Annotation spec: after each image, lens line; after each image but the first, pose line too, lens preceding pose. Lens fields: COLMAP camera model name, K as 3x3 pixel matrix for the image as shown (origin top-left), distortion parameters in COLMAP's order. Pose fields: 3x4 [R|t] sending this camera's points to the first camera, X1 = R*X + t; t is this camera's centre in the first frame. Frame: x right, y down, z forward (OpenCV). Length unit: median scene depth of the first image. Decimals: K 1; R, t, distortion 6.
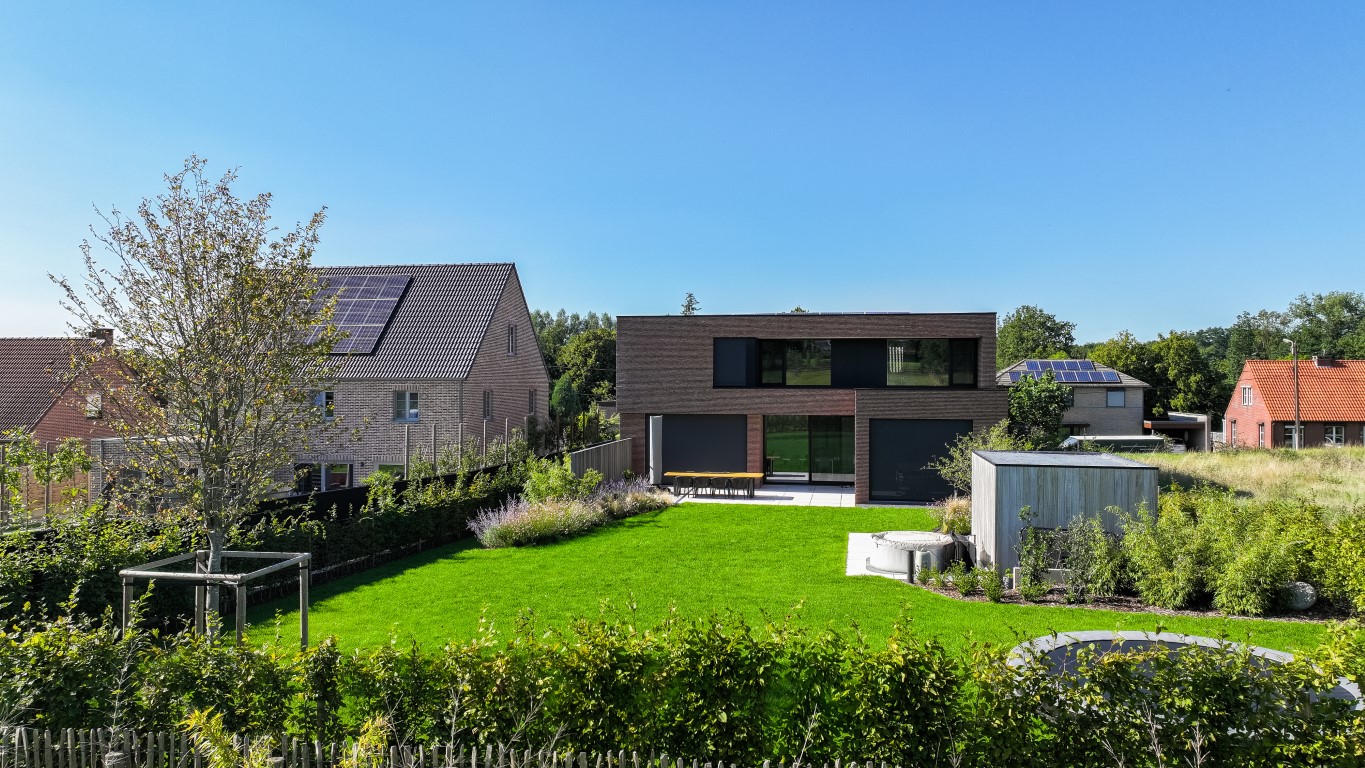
lens RADIAL K [[958.3, 0, 682.5], [0, 958.3, 384.0], [0, 0, 1]] dist [-0.004510, 0.024683]
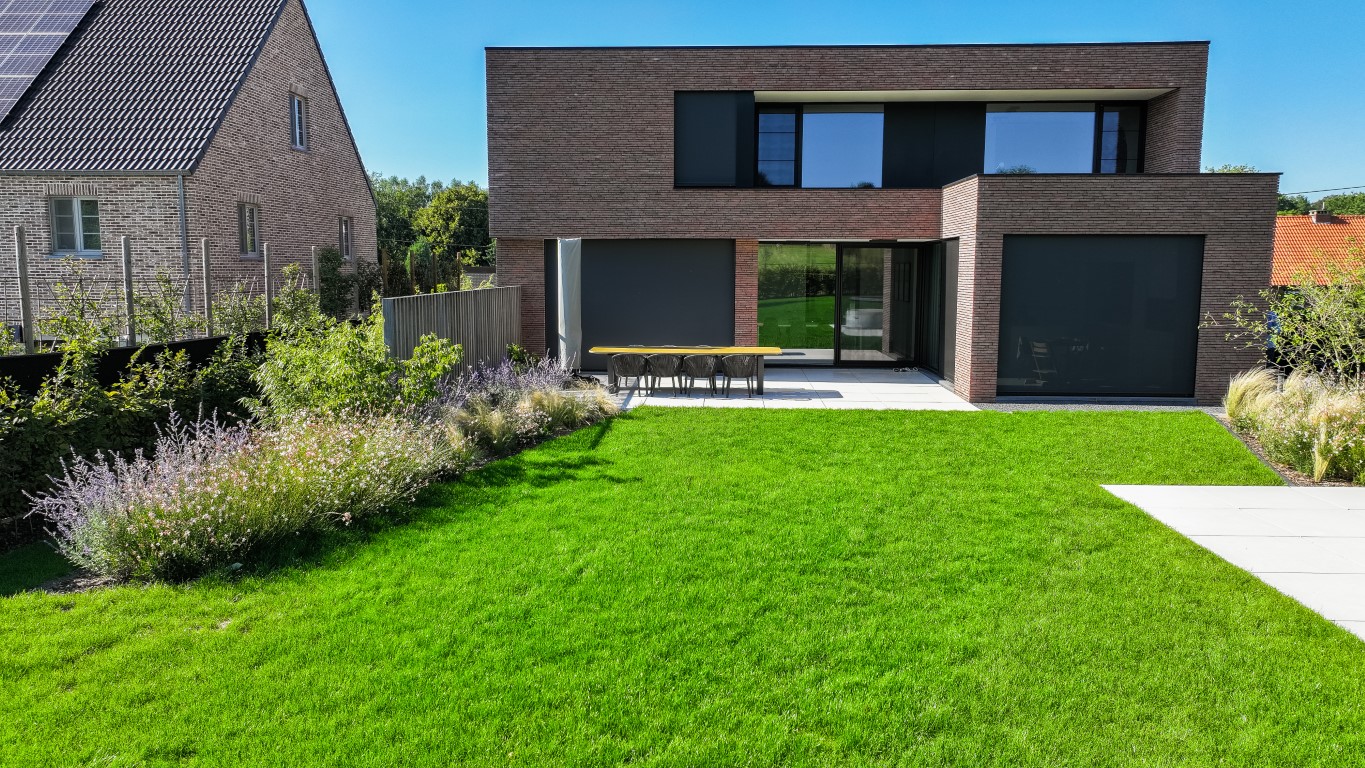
lens RADIAL K [[958.3, 0, 682.5], [0, 958.3, 384.0], [0, 0, 1]] dist [-0.004510, 0.024683]
pose [[0.991165, -0.015506, 0.131723, -0.037204], [-0.000364, 0.992821, 0.119608, 0.050801], [-0.132632, -0.118599, 0.984044, 0.490561]]
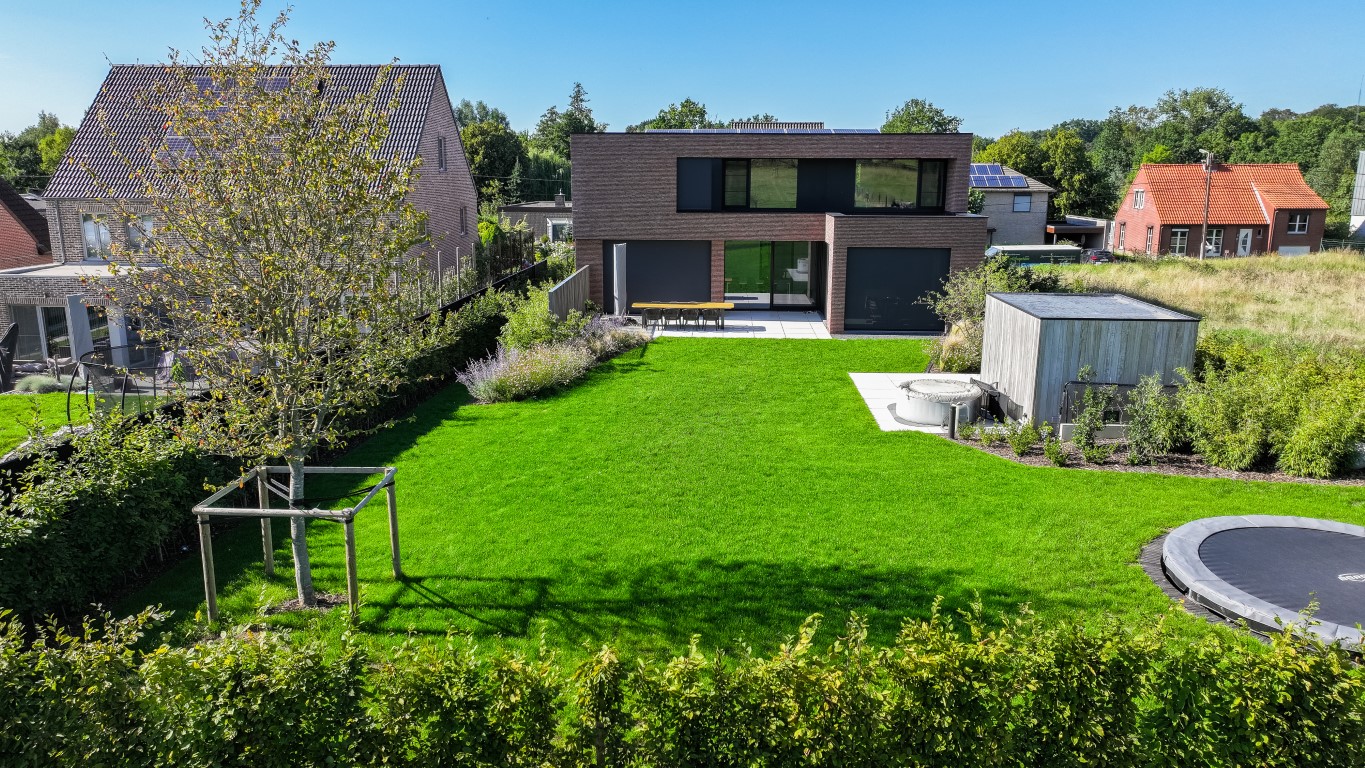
lens RADIAL K [[958.3, 0, 682.5], [0, 958.3, 384.0], [0, 0, 1]] dist [-0.004510, 0.024683]
pose [[0.991077, -0.028009, 0.130313, -0.095576], [-0.000603, 0.976720, 0.214520, -0.034616], [-0.133287, -0.212684, 0.967988, 0.051493]]
